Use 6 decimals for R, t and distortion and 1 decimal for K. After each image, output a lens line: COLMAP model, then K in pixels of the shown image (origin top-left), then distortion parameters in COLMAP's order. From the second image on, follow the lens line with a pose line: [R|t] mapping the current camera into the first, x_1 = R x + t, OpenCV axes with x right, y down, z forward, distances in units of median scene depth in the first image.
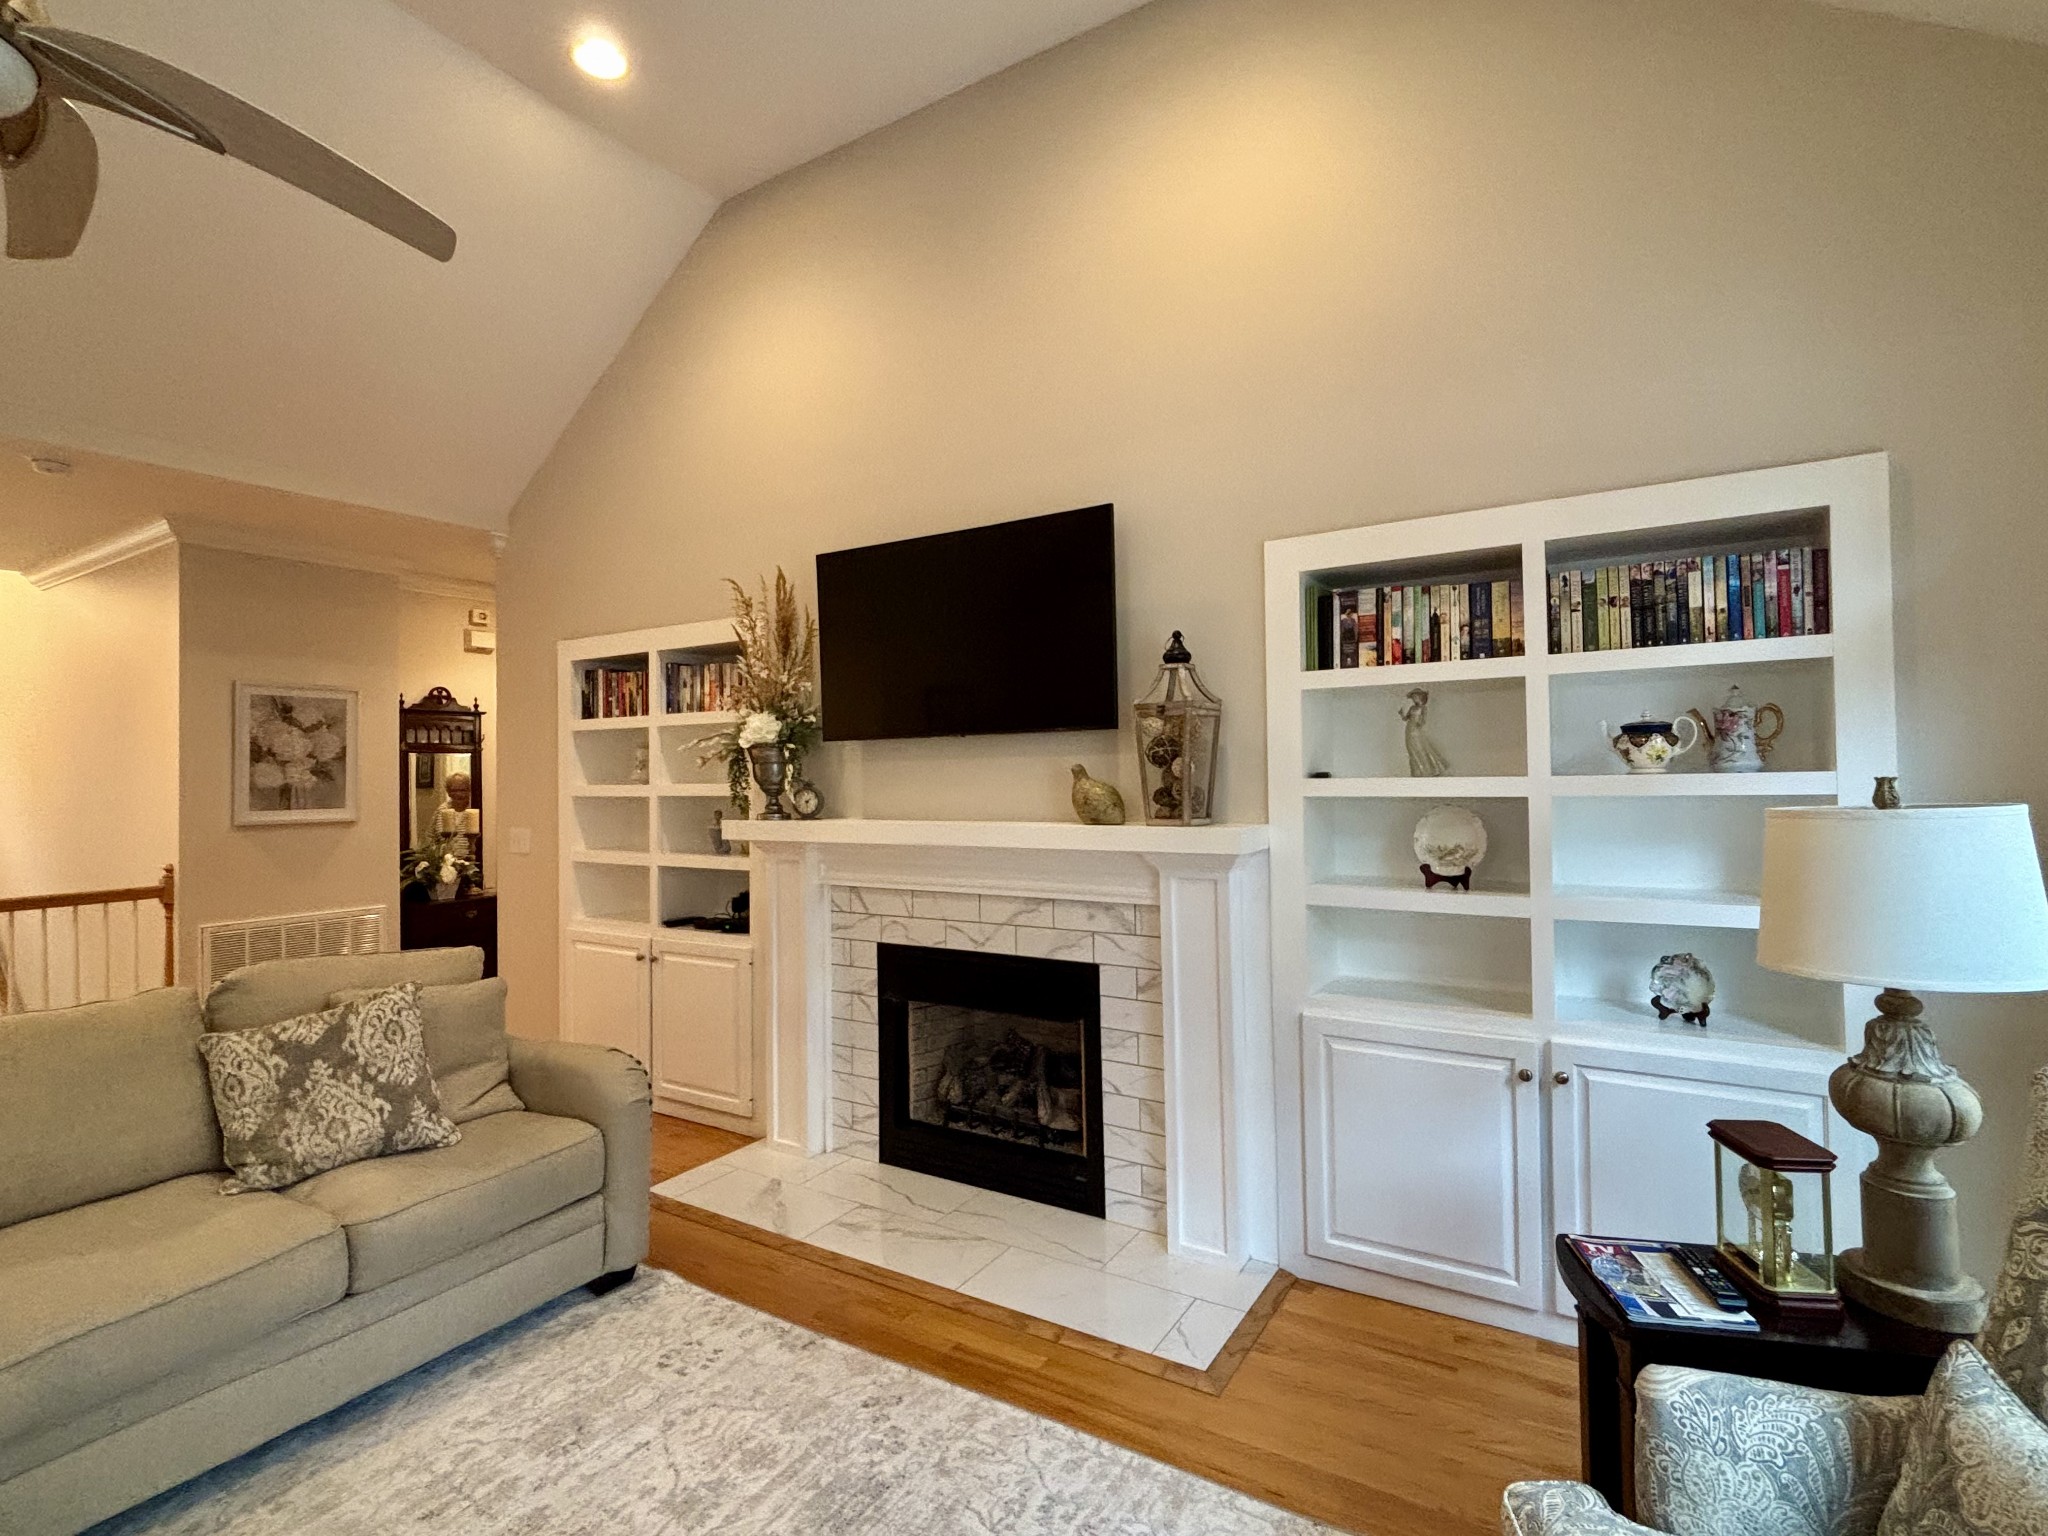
lens RADIAL K [[985.7, 0, 1020.6], [0, 985.7, 766.3], [0, 0, 1]] dist [0.015873, -0.015618]
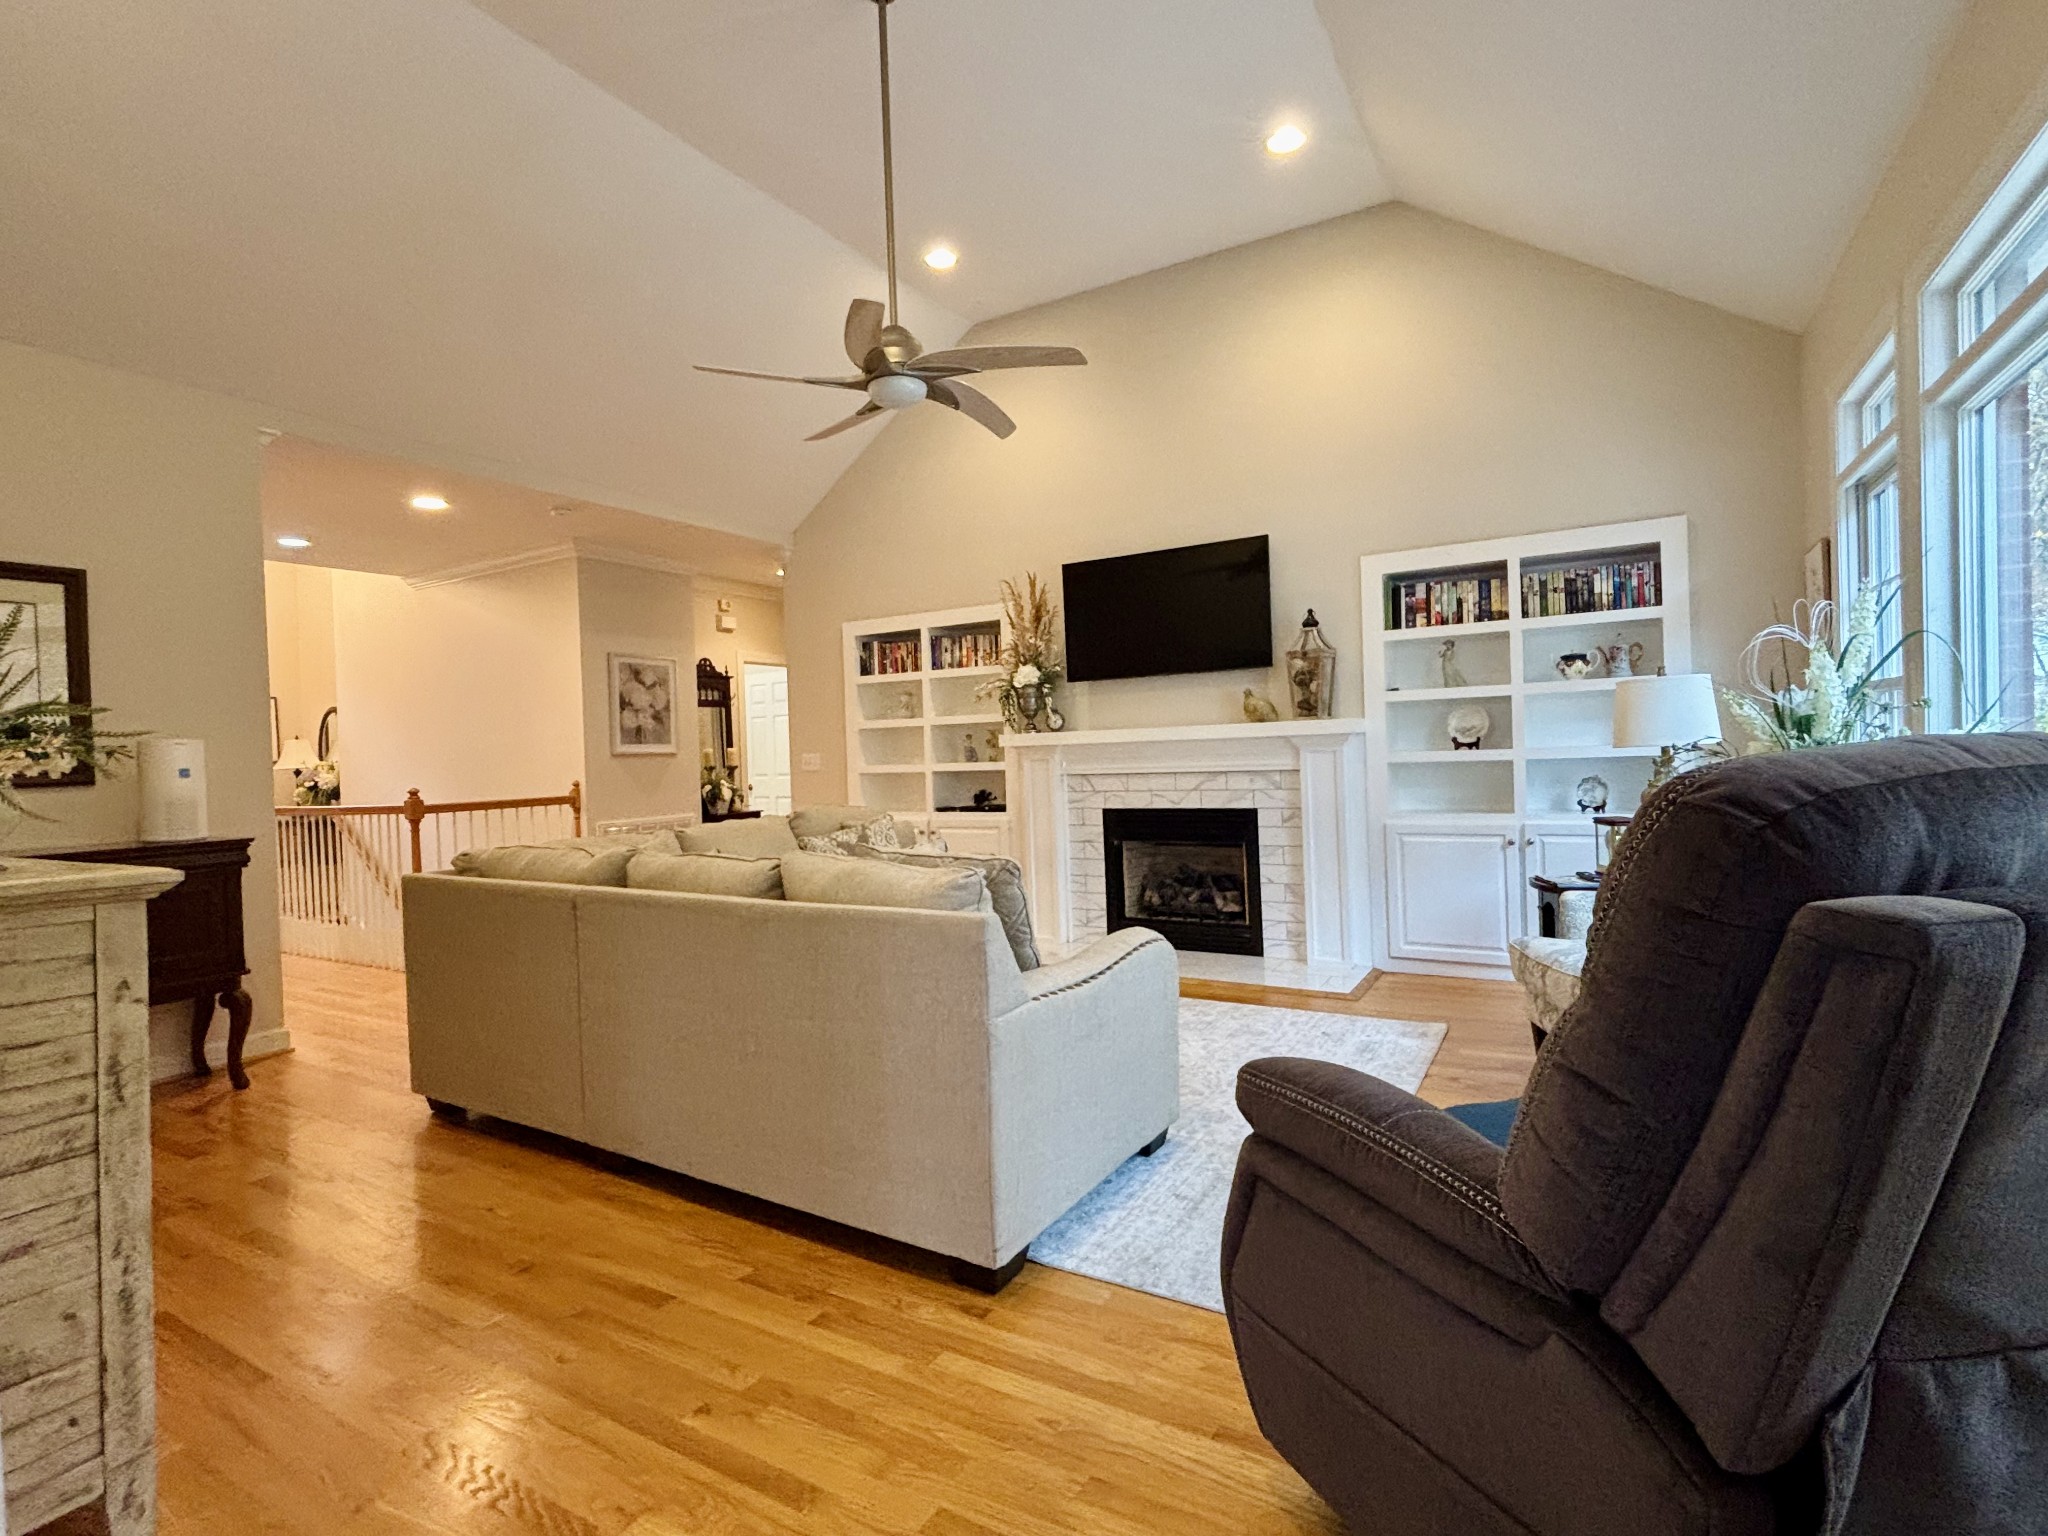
lens RADIAL K [[978.5, 0, 1024.0], [0, 978.5, 768.0], [0, 0, 1]] dist [0.060843, -0.083250]
pose [[0.999316, -0.018401, 0.032085, -0.406043], [0.017675, 0.999585, 0.022757, 0.094674], [-0.032490, -0.022175, 0.999226, -0.724889]]
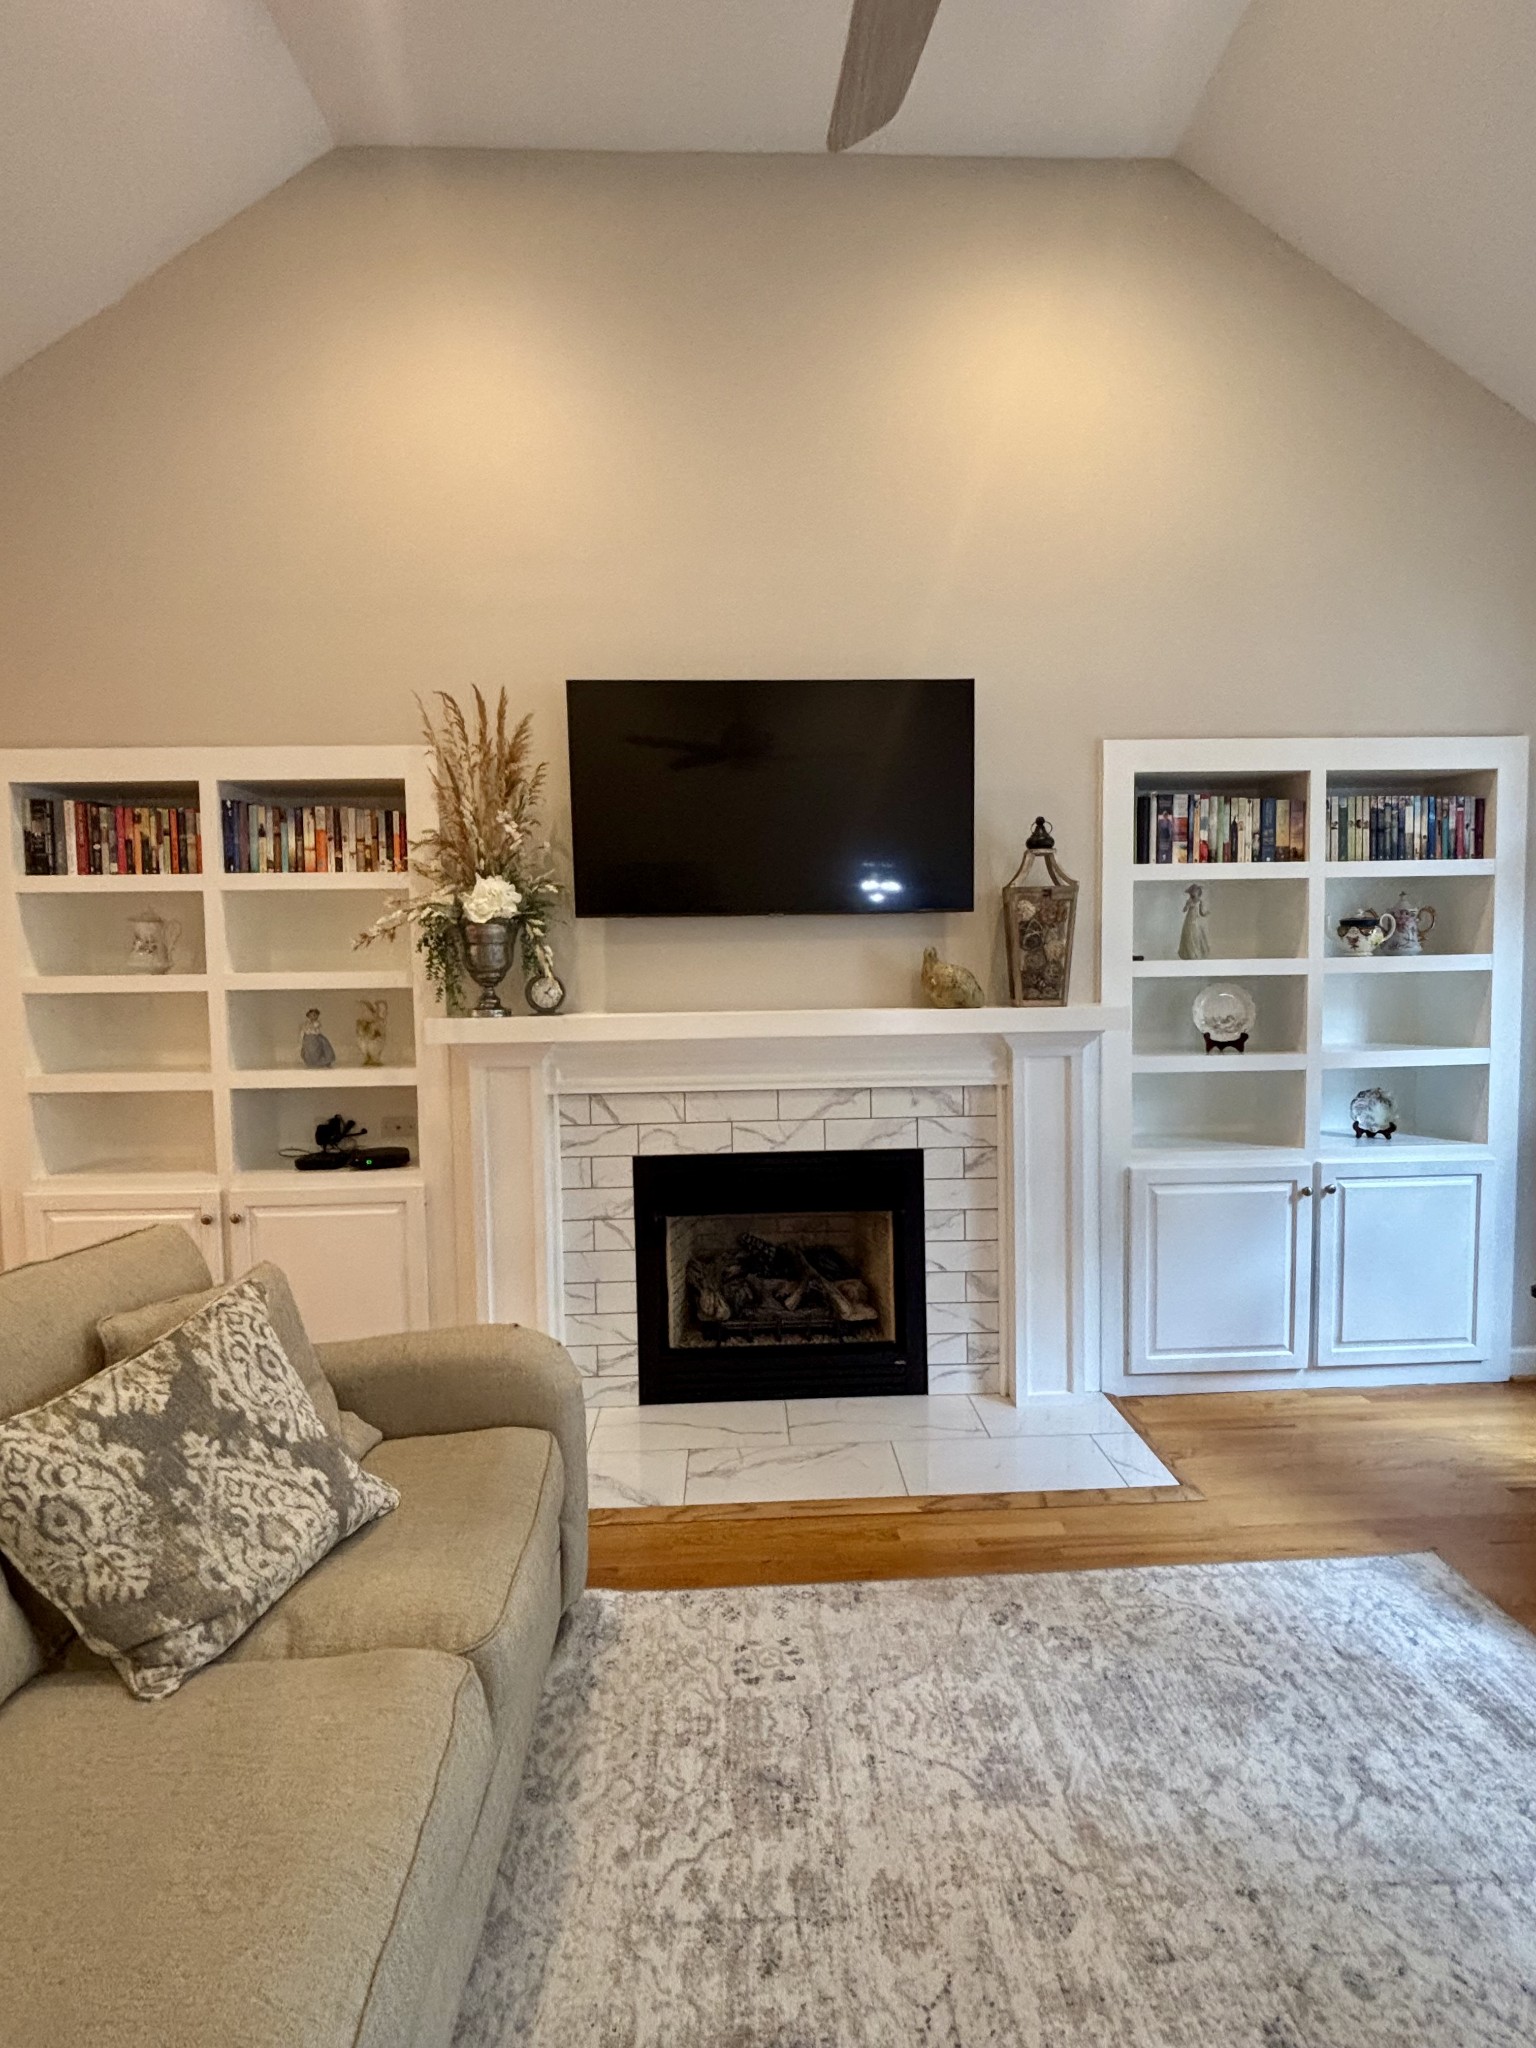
lens RADIAL K [[985.7, 0, 773.7], [0, 985.7, 1030.1], [0, 0, 1]] dist [0.015873, -0.015618]
pose [[0.823783, -0.036041, 0.565758, -0.660182], [-0.001344, 0.997850, 0.065525, 0.017280], [-0.566904, -0.054739, 0.821964, 0.296005]]
